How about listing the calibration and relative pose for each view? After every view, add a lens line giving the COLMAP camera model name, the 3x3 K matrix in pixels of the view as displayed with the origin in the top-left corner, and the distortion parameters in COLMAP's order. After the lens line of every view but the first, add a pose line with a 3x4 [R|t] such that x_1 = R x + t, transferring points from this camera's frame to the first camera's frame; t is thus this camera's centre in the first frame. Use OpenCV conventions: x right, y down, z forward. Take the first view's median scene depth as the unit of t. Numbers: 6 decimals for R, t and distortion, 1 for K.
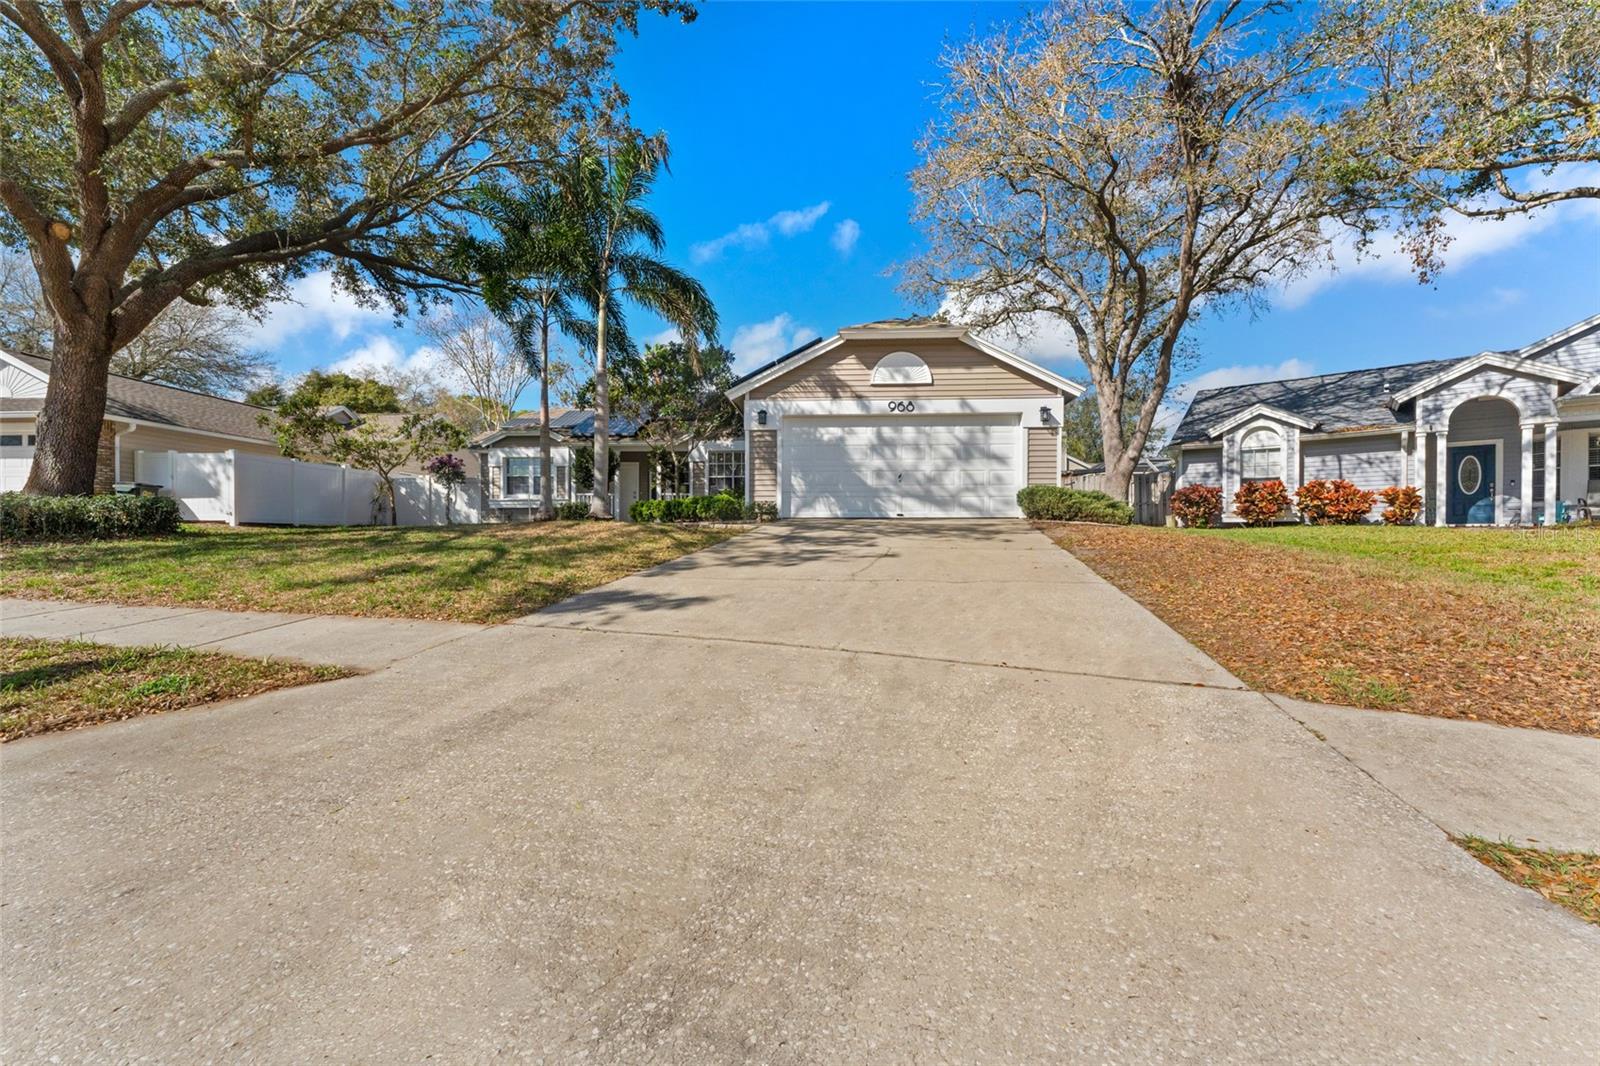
lens RADIAL K [[648.6, 0, 782.7], [0, 648.6, 537.4], [0, 0, 1]] dist [0.001502, 0.000248]
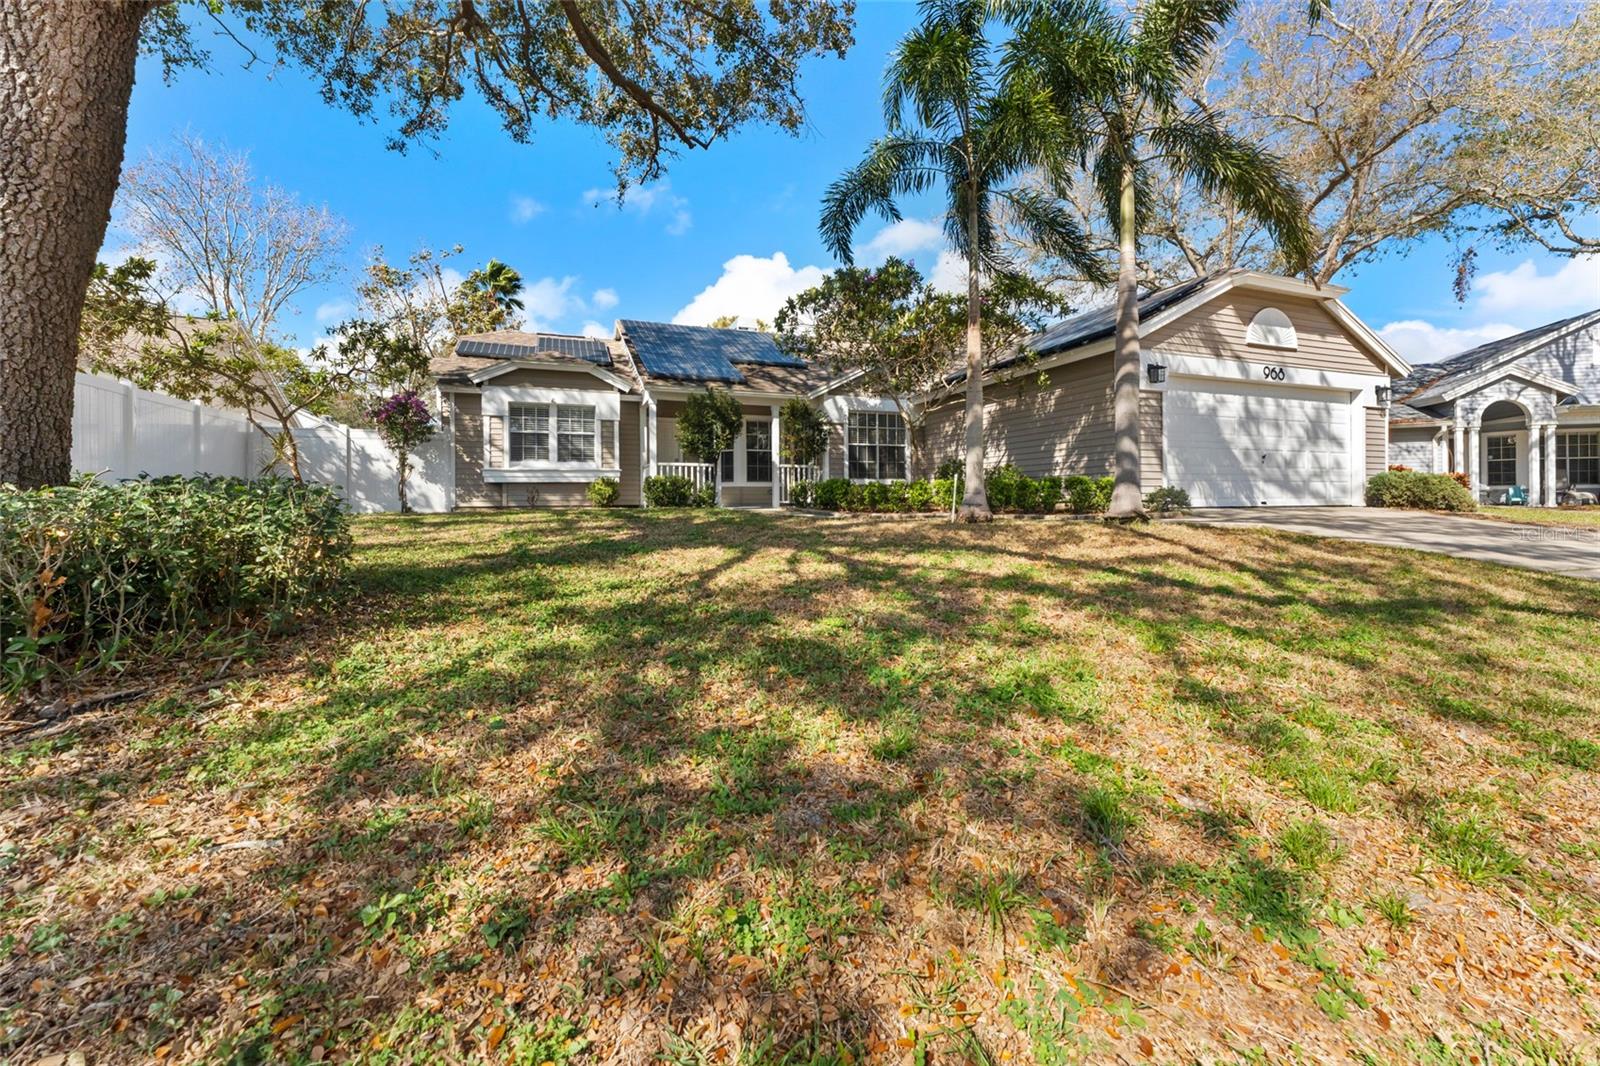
lens RADIAL K [[648.6, 0, 818.3], [0, 648.6, 493.1], [0, 0, 1]] dist [0.001502, 0.000248]
pose [[0.906846, -0.002147, 0.421458, -0.580423], [0.006071, 0.999950, -0.007969, -0.038750], [-0.421419, 0.009785, 0.906813, 0.414843]]
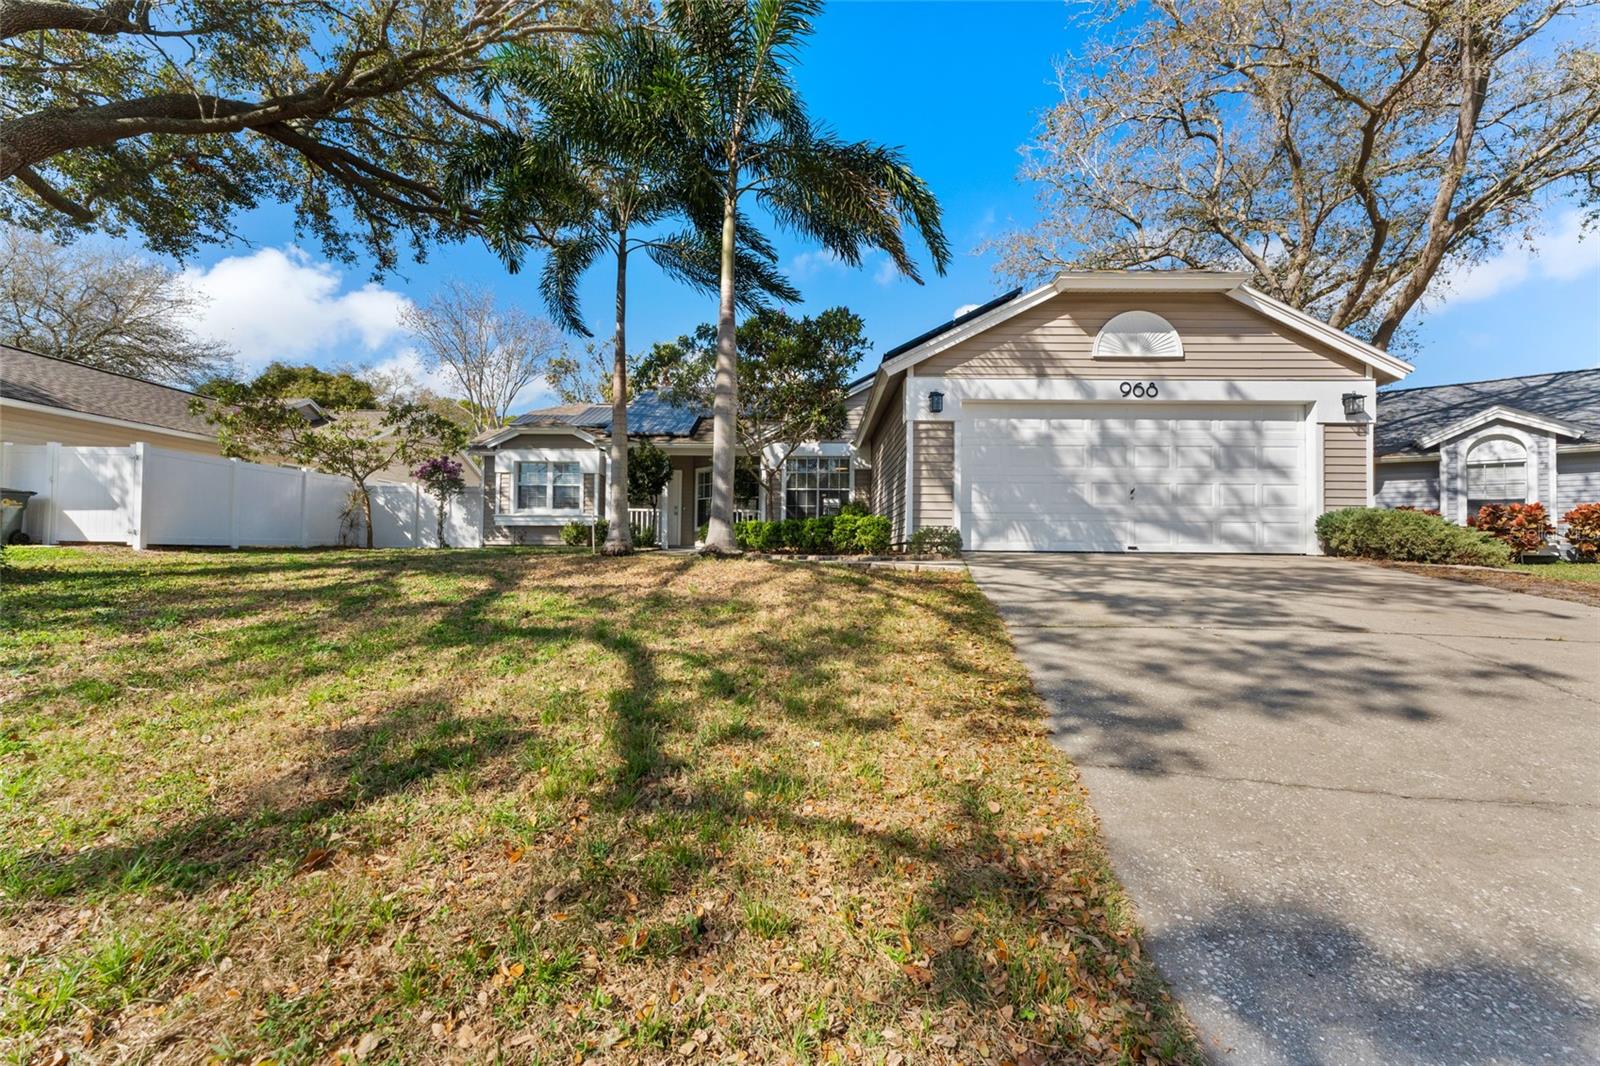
lens RADIAL K [[648.6, 0, 789.1], [0, 648.6, 530.7], [0, 0, 1]] dist [0.001502, 0.000248]
pose [[0.999256, 0.010757, 0.037034, -0.174599], [-0.009584, 0.999451, -0.031718, -0.024227], [-0.037355, 0.031339, 0.998811, 0.282077]]
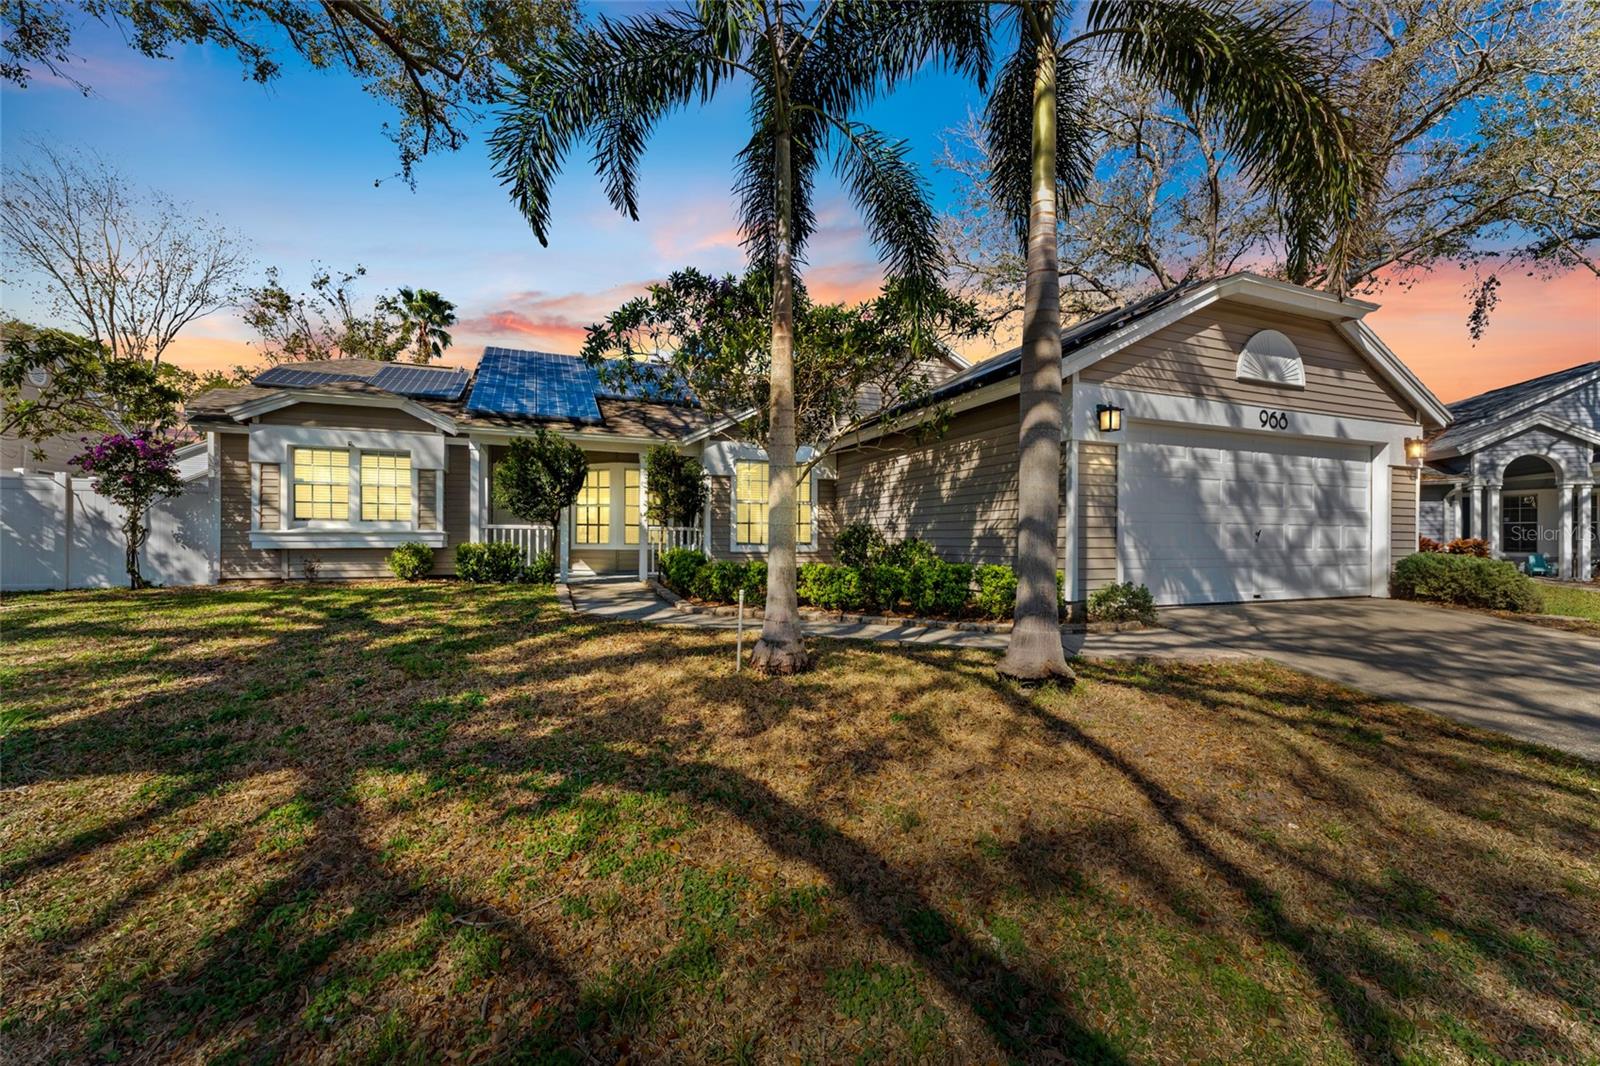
lens RADIAL K [[648.6, 0, 804.4], [0, 648.6, 532.6], [0, 0, 1]] dist [0.001502, 0.000248]
pose [[0.902013, 0.007915, 0.431636, -0.398087], [-0.003431, 0.999932, -0.011166, -0.073921], [-0.431695, 0.008591, 0.901979, 0.536980]]
